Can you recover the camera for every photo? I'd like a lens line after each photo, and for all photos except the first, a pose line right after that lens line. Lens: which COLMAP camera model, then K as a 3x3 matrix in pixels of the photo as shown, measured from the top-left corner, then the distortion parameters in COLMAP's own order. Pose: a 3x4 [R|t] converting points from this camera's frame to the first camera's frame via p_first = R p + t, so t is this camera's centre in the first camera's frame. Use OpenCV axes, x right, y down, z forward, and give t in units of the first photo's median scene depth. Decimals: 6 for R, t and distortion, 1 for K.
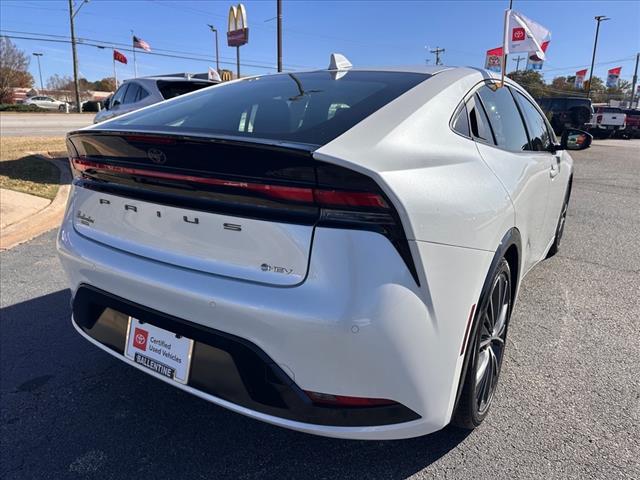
lens RADIAL K [[448.2, 0, 320.9], [0, 448.2, 238.1], [0, 0, 1]] dist [0.001441, -0.006140]
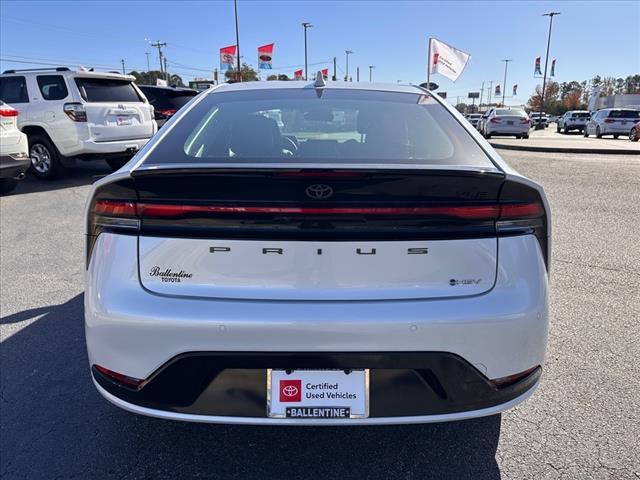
lens RADIAL K [[439.6, 0, 320.0], [0, 439.6, 240.1], [0, 0, 1]] dist [0.105003, -0.001357]
pose [[0.852469, -0.158839, 0.498062, -0.778906], [0.153989, 0.986749, 0.051125, -0.118791], [-0.499583, 0.033114, 0.865633, 0.179652]]
